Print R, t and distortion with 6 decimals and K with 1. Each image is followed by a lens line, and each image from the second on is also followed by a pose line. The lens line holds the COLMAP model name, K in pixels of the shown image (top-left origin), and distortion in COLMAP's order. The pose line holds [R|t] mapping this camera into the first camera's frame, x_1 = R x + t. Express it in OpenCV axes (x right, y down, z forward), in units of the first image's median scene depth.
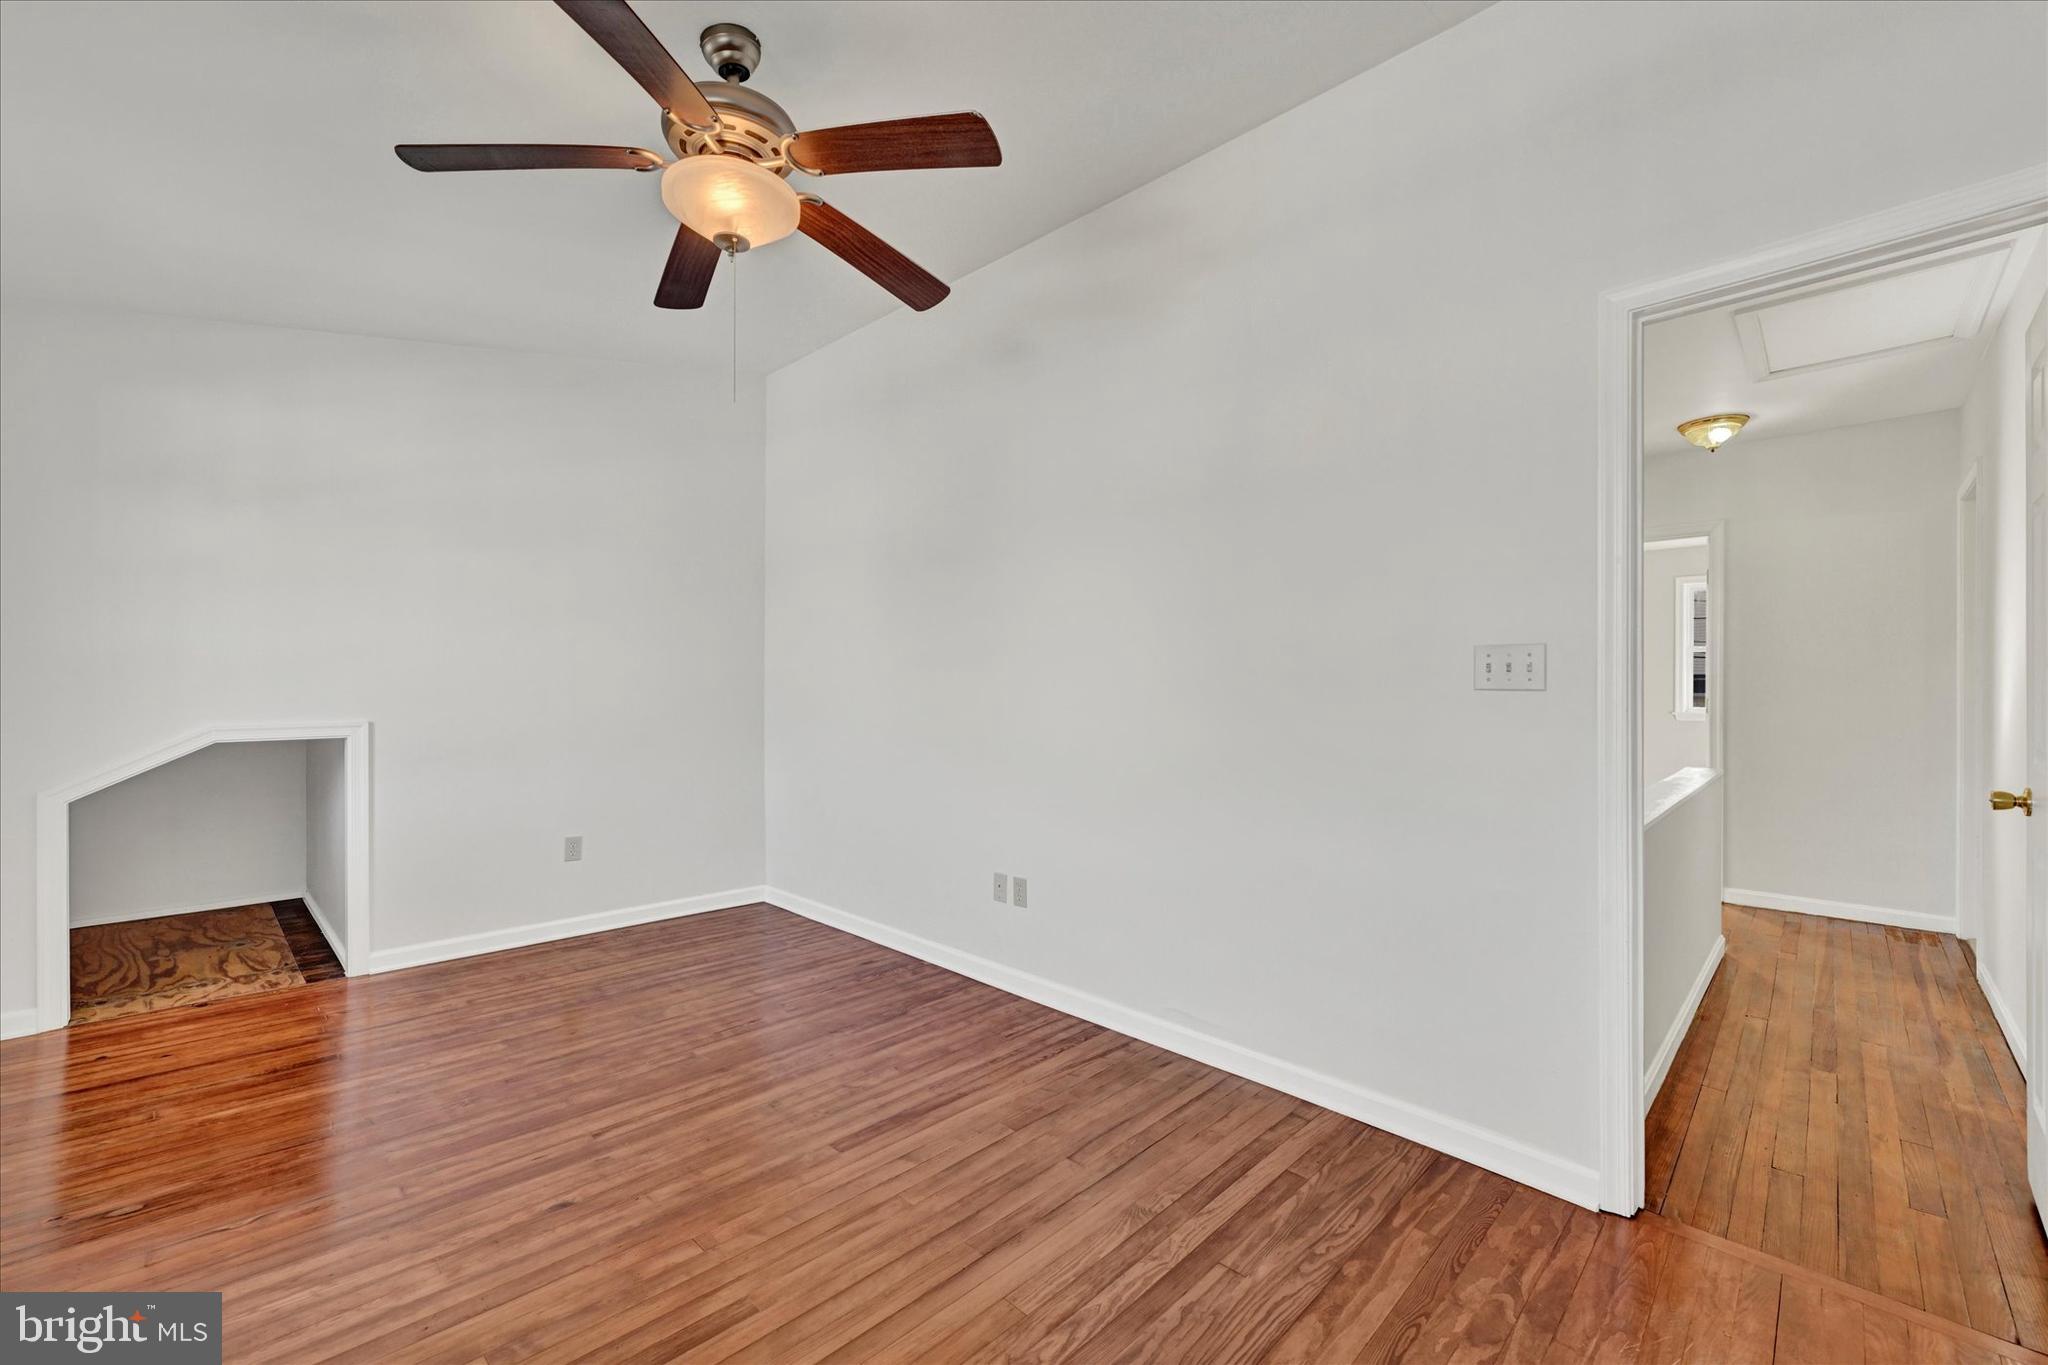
lens RADIAL K [[859.4, 0, 1004.2], [0, 859.4, 681.2], [0, 0, 1]] dist [-0.000594, 0.000480]
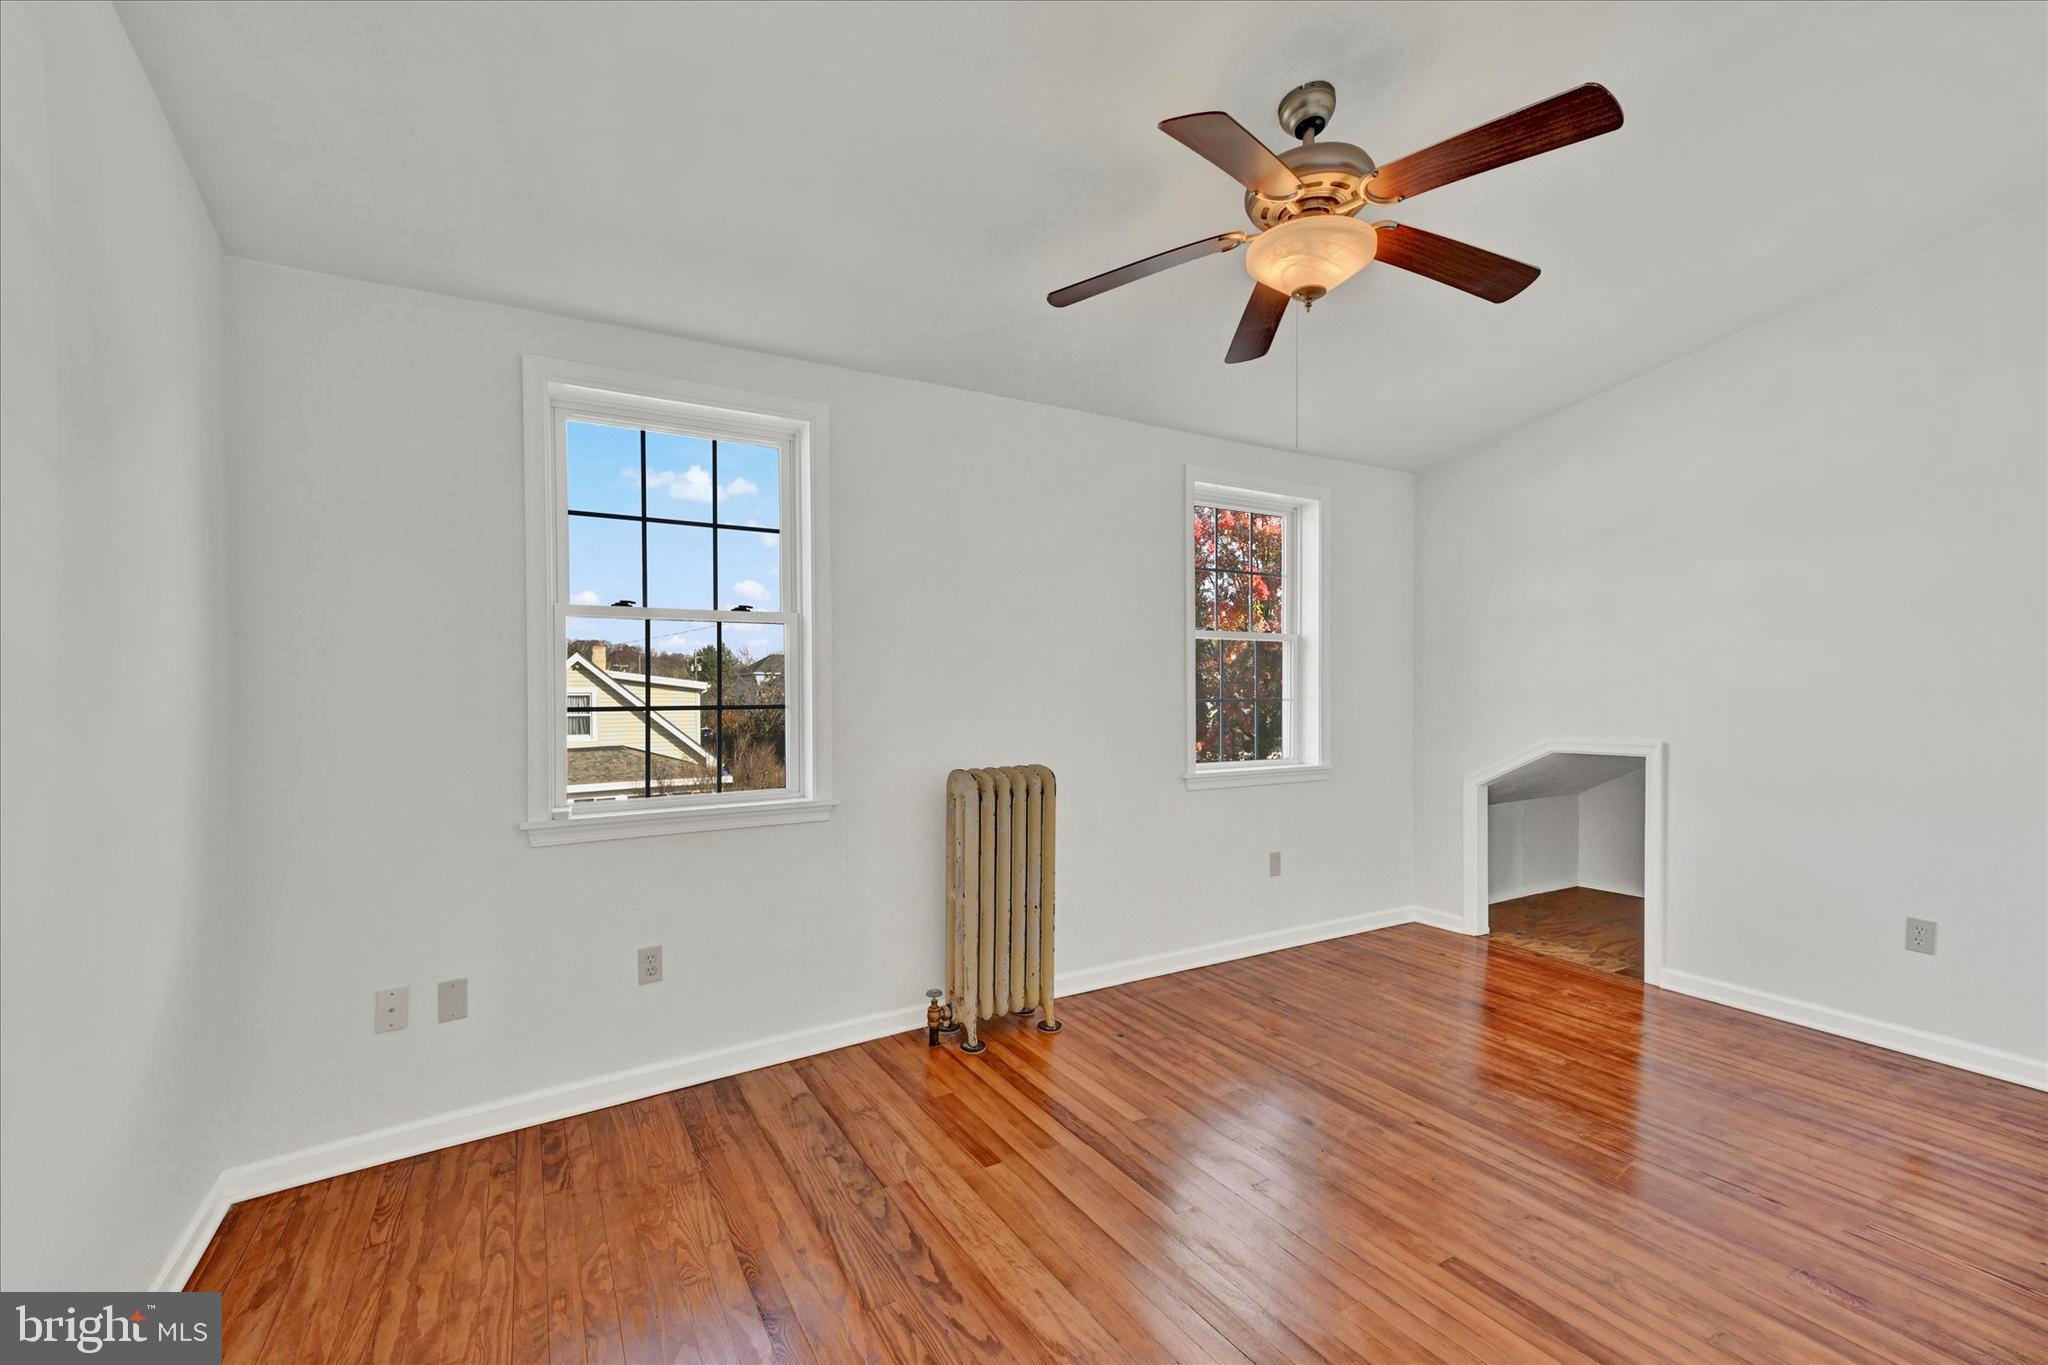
lens RADIAL K [[859.4, 0, 1006.1], [0, 859.4, 687.1], [0, 0, 1]] dist [-0.000594, 0.000480]
pose [[-0.232486, -0.008560, -0.972562, 0.490391], [-0.010349, 0.999926, -0.006327, -0.003594], [0.972545, 0.008595, -0.232557, 0.525640]]
